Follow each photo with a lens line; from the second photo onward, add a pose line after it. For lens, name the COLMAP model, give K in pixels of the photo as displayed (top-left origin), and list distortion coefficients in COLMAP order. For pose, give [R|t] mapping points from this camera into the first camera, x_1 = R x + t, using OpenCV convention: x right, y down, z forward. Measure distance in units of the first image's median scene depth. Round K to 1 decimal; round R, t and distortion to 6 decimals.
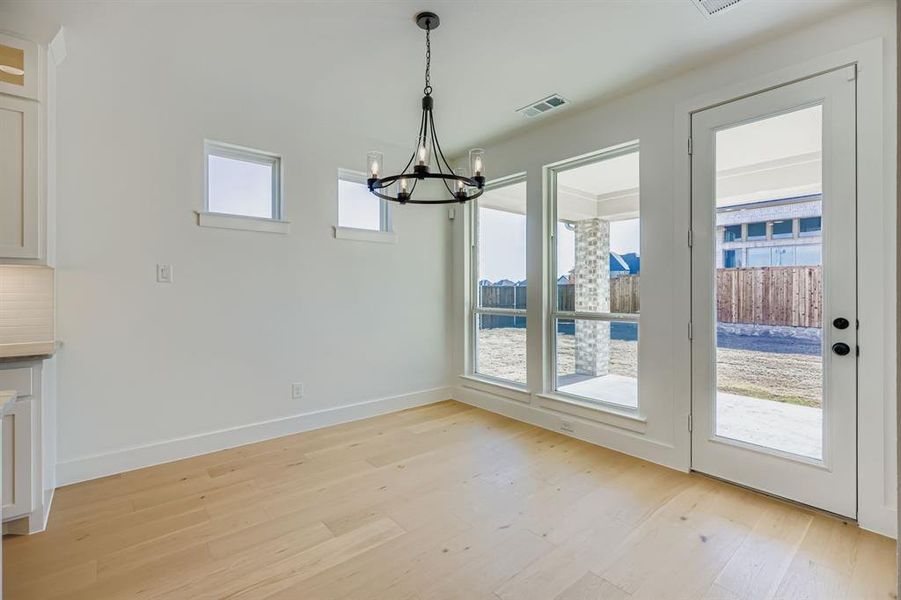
lens RADIAL K [[405.3, 0, 463.5], [0, 405.3, 288.9], [0, 0, 1]] dist [0.000129, 0.000051]
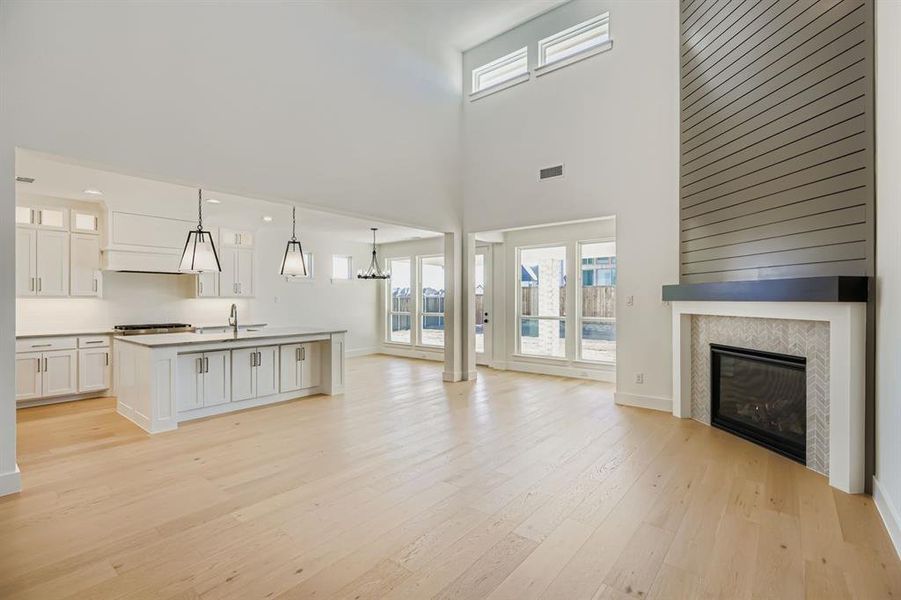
lens RADIAL K [[408.9, 0, 454.4], [0, 408.9, 301.0], [0, 0, 1]] dist [-0.001662, -0.000569]
pose [[0.985742, -0.002806, 0.168243, -0.000188], [0.001187, 0.999952, 0.009718, -0.013017], [-0.168262, -0.009380, 0.985698, -0.466409]]
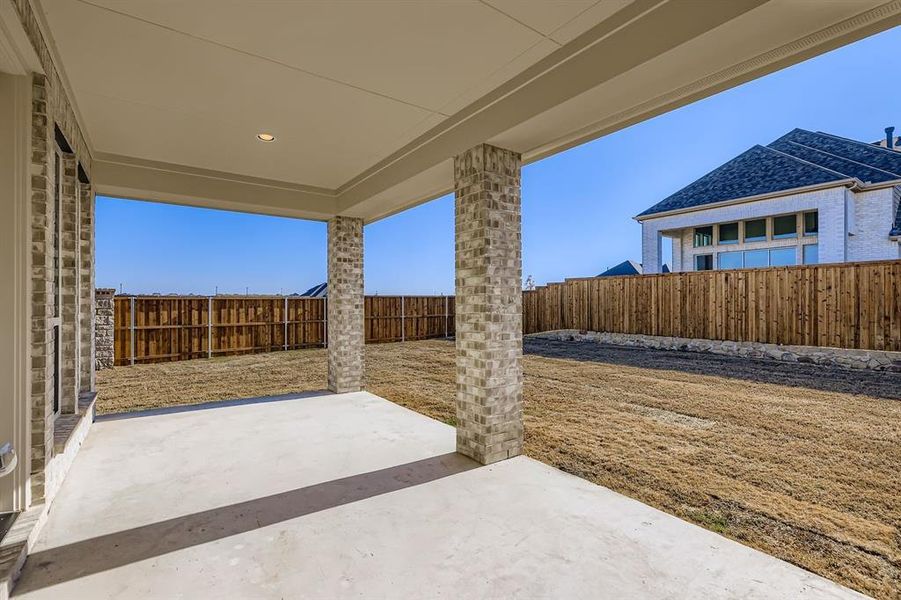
lens RADIAL K [[408.9, 0, 454.4], [0, 408.9, 301.0], [0, 0, 1]] dist [-0.001662, -0.000569]
pose [[0.995578, -0.004847, -0.093809, 0.342372], [0.004718, 0.999988, -0.001600, 0.008009], [0.093816, 0.001150, 0.995589, 0.065285]]
